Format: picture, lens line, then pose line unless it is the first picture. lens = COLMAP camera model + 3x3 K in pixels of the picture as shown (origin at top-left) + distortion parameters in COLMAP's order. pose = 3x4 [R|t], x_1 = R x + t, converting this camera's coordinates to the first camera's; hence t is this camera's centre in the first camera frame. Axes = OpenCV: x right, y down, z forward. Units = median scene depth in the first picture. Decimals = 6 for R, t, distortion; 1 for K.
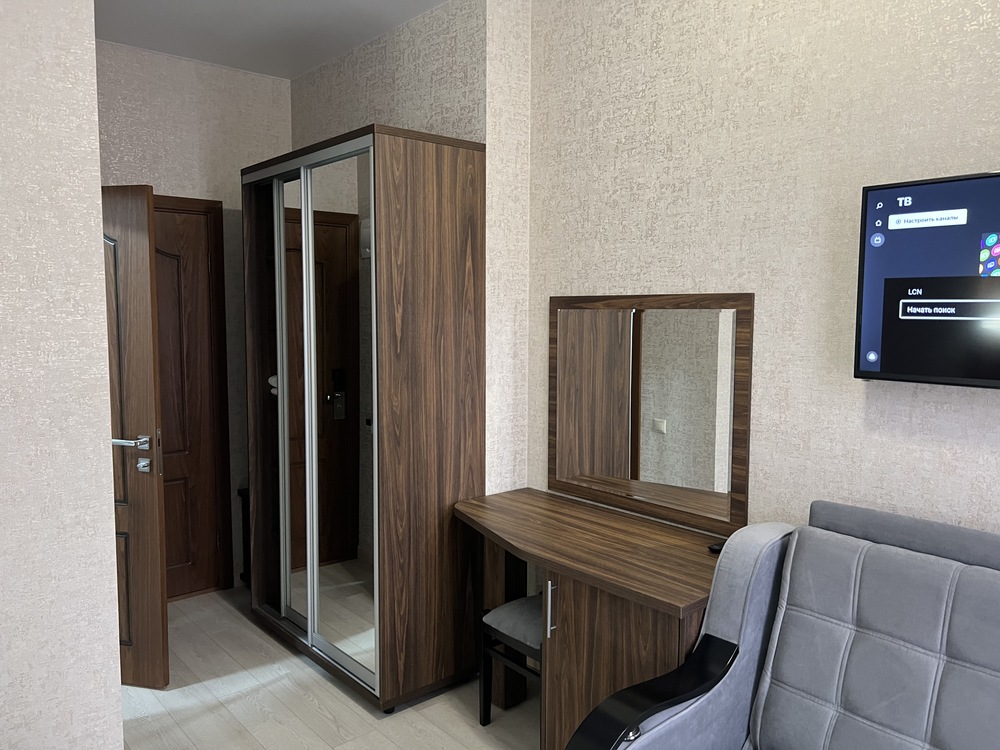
lens RADIAL K [[753.1, 0, 500.5], [0, 753.1, 376.0], [0, 0, 1]] dist [0.051096, -0.061405]
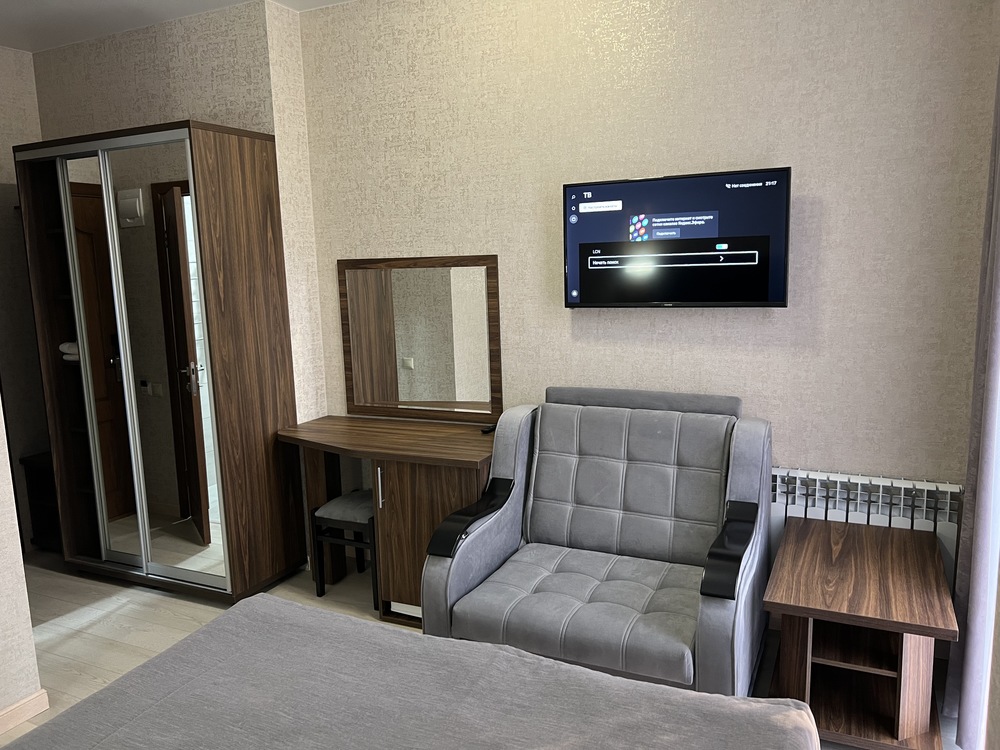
lens RADIAL K [[753.1, 0, 498.9], [0, 753.1, 380.8], [0, 0, 1]] dist [0.051096, -0.061405]
pose [[0.917883, -0.095477, 0.385196, -0.205315], [0.071241, 0.994502, 0.076745, 0.018017], [-0.390405, -0.043002, 0.919638, -0.289352]]
